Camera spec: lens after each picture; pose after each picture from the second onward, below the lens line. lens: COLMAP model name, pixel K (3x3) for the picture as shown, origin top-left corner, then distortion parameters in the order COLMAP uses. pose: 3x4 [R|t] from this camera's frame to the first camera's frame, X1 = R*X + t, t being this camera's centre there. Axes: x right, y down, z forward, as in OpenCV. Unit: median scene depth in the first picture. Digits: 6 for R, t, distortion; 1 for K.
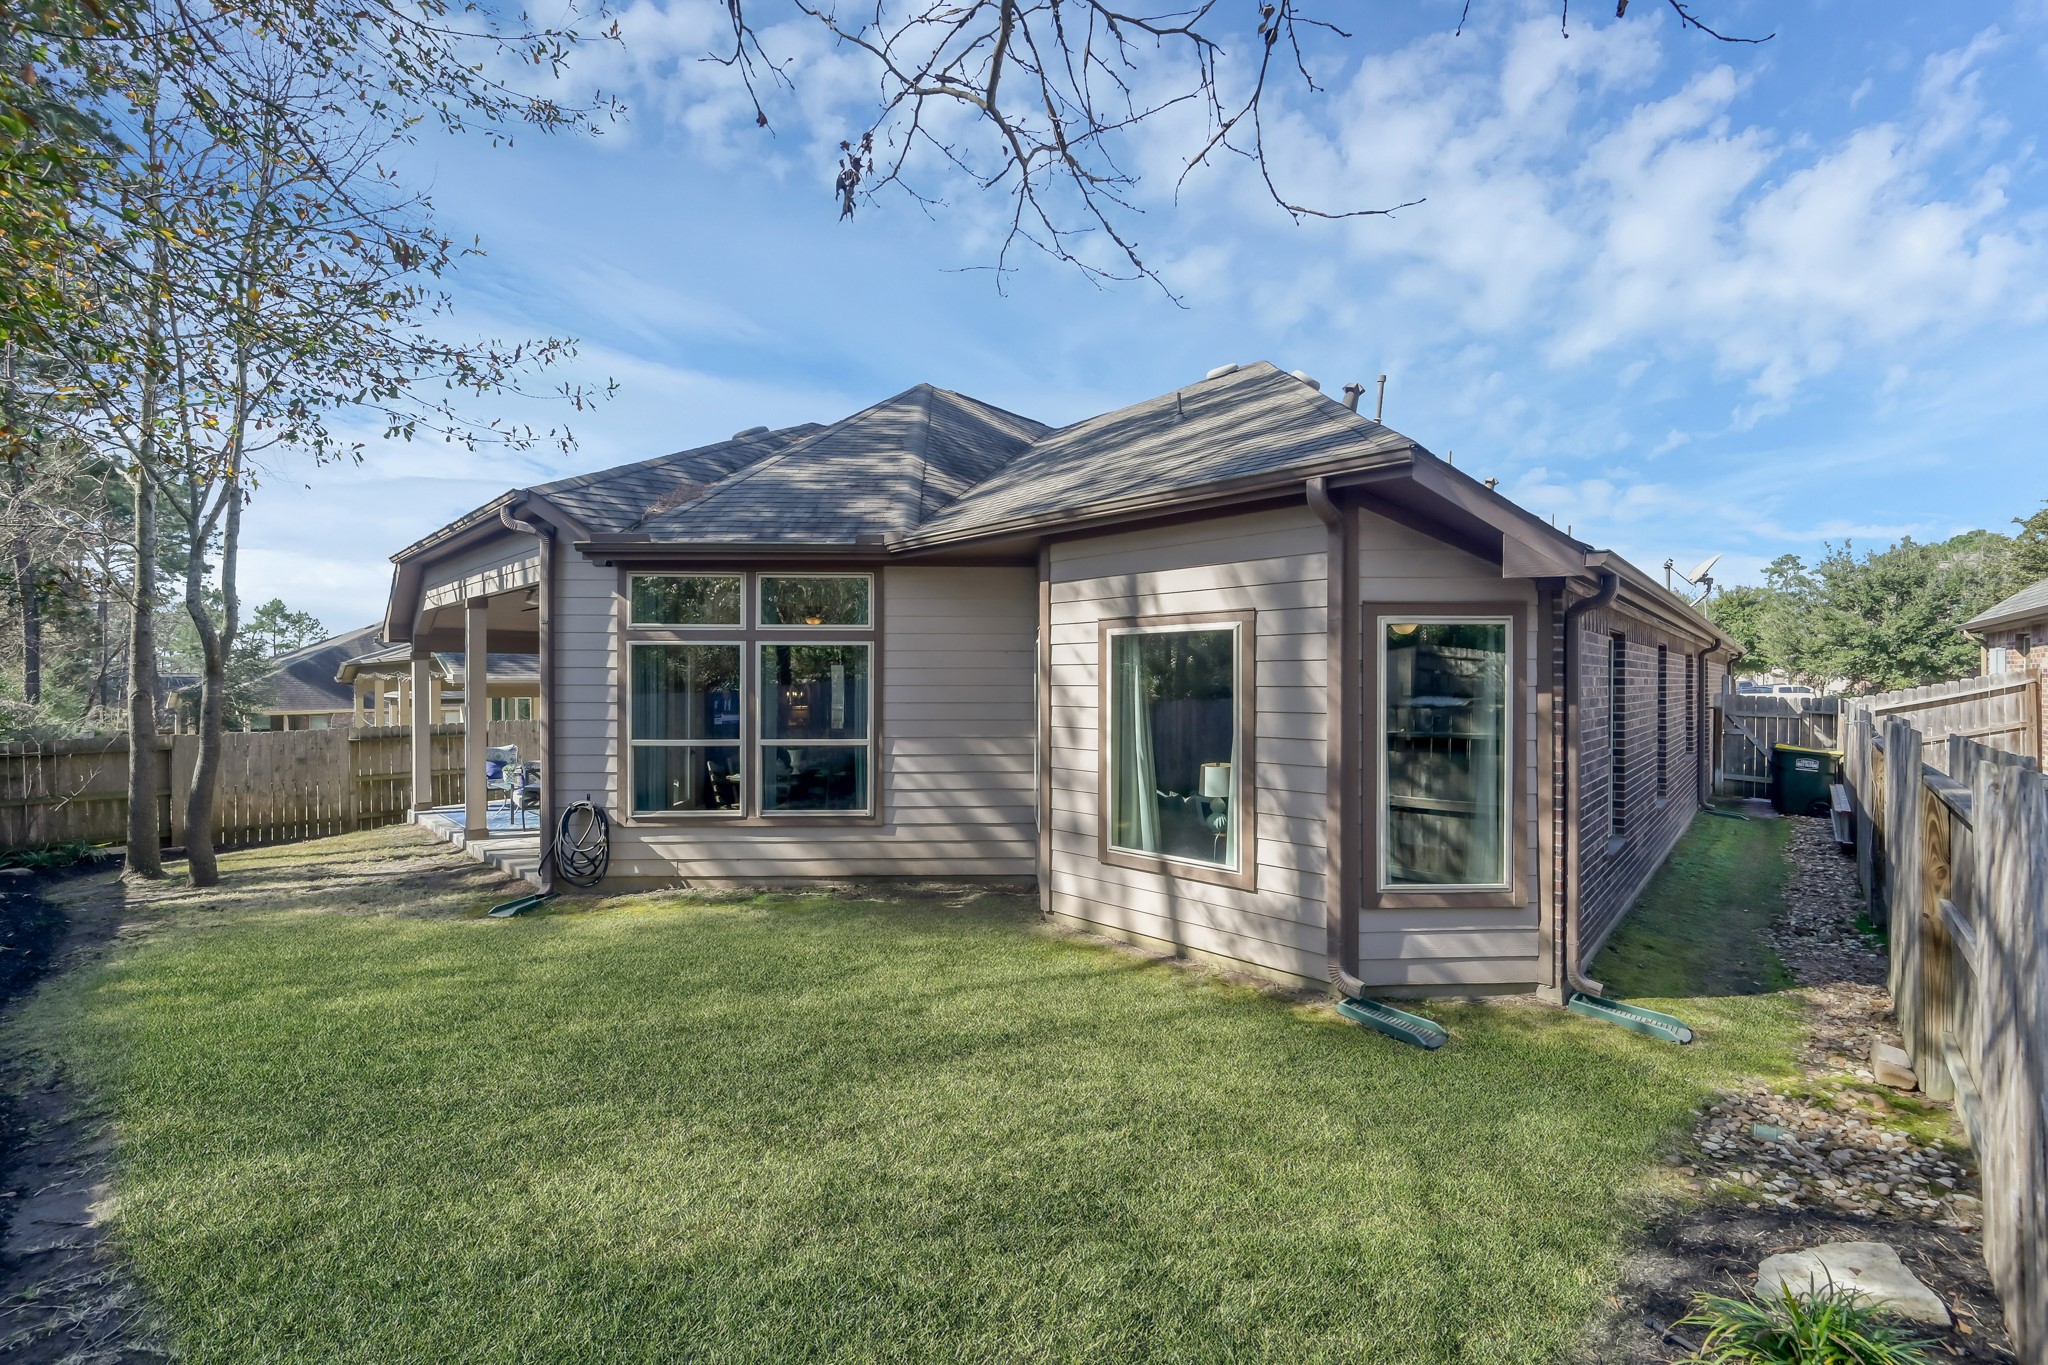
lens RADIAL K [[807.3, 0, 1031.9], [0, 807.3, 681.2], [0, 0, 1]] dist [-0.001777, 0.000078]
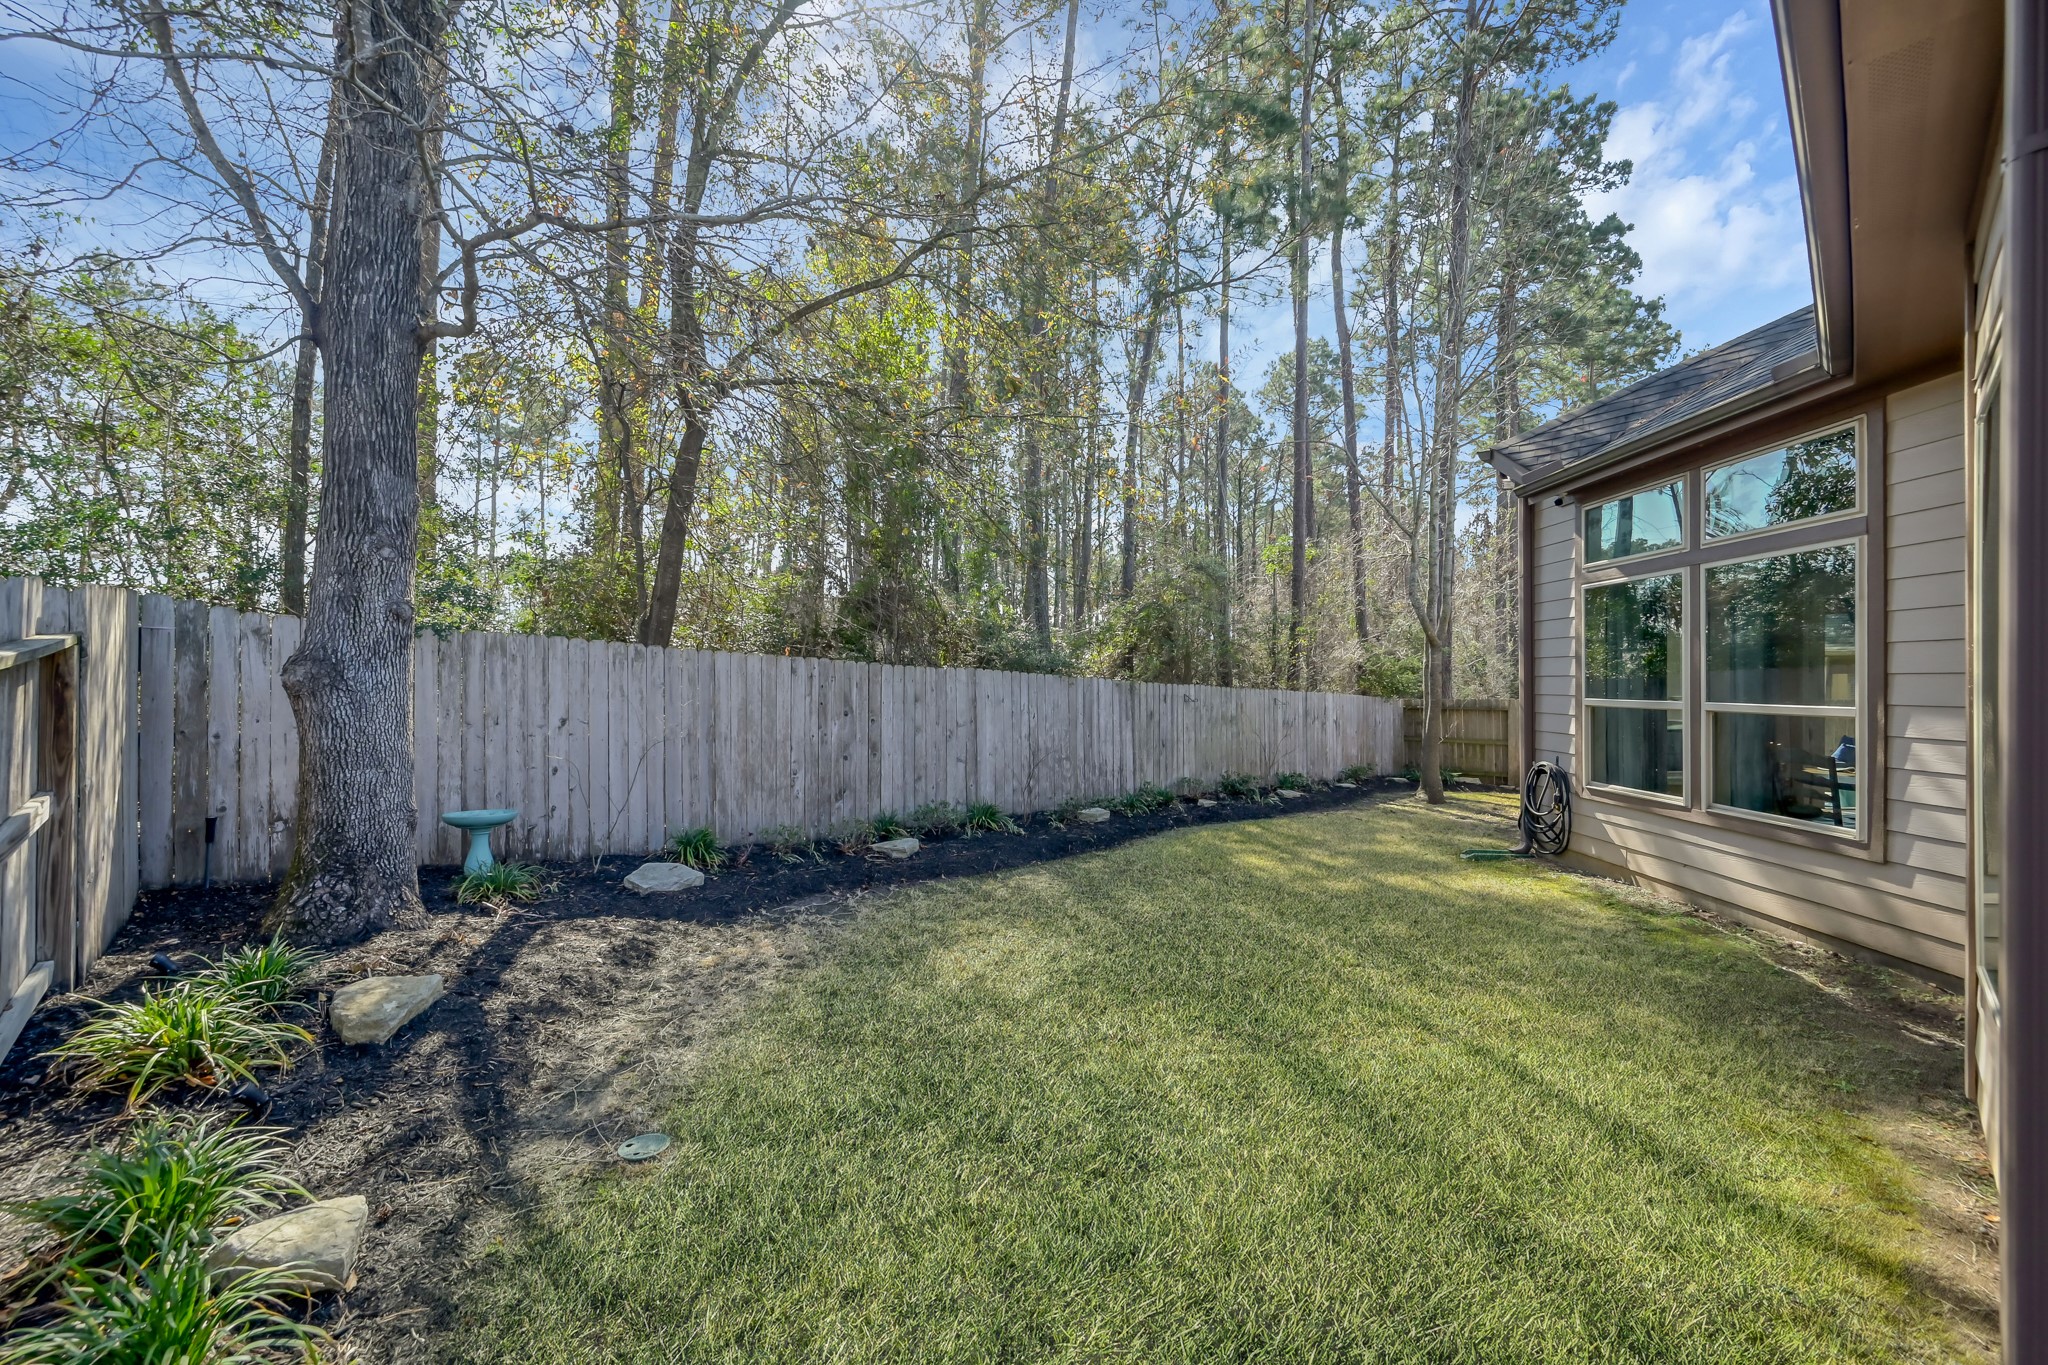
lens RADIAL K [[807.3, 0, 1031.9], [0, 807.3, 681.2], [0, 0, 1]] dist [-0.001777, 0.000078]
pose [[-0.069264, -0.001924, -0.997597, 0.414399], [0.010066, 0.999946, -0.002627, 0.049410], [0.997548, -0.010224, -0.069240, 0.460345]]
